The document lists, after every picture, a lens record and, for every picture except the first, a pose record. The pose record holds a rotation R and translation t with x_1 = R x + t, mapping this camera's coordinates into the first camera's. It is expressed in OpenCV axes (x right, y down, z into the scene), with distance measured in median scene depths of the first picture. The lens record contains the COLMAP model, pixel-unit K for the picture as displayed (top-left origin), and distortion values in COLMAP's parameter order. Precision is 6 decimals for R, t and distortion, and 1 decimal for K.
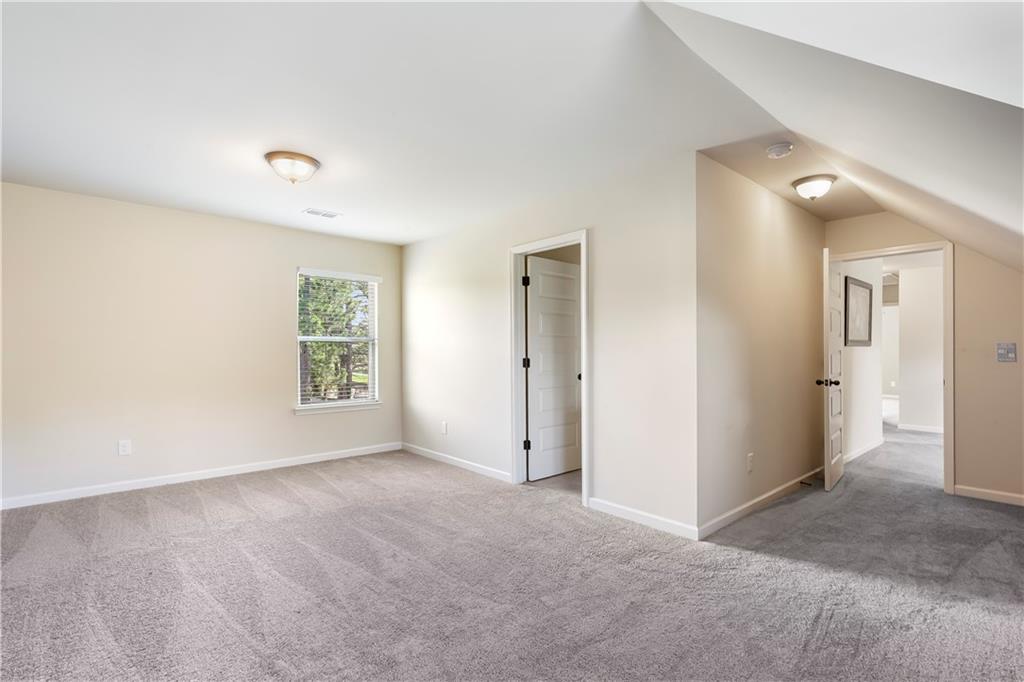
lens RADIAL K [[474.4, 0, 512.0], [0, 474.4, 341.0], [0, 0, 1]] dist [-0.000507, -0.000276]
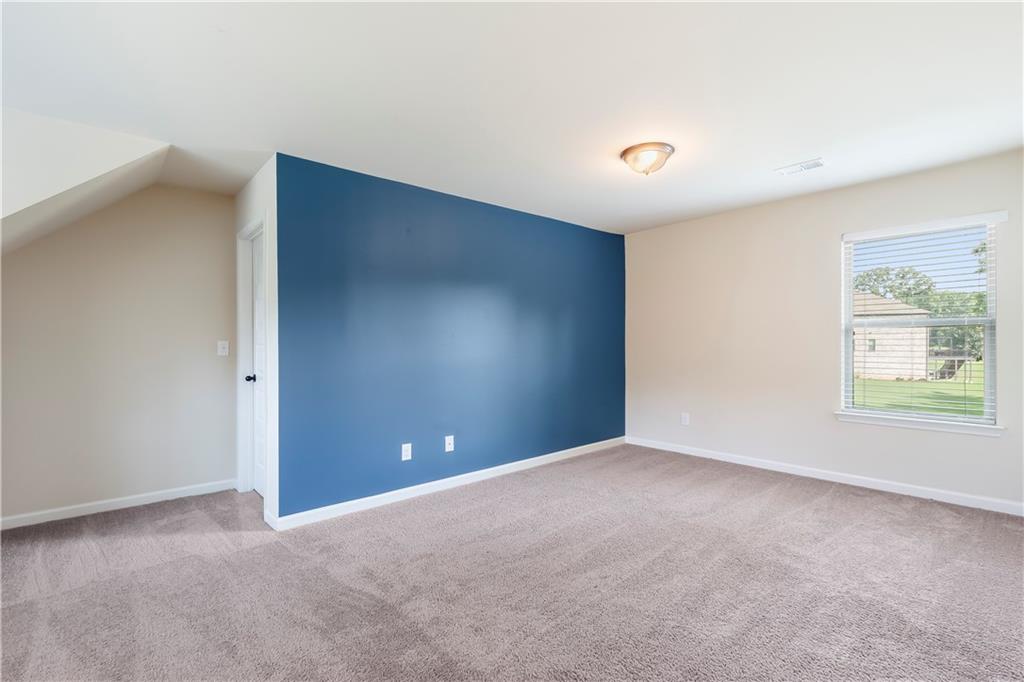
lens RADIAL K [[474.4, 0, 512.0], [0, 474.4, 341.0], [0, 0, 1]] dist [-0.000507, -0.000276]
pose [[0.041896, 0.009213, -0.999079, 0.429492], [0.013376, 0.999863, 0.009782, 0.008725], [0.999032, -0.013774, 0.041767, 0.567795]]
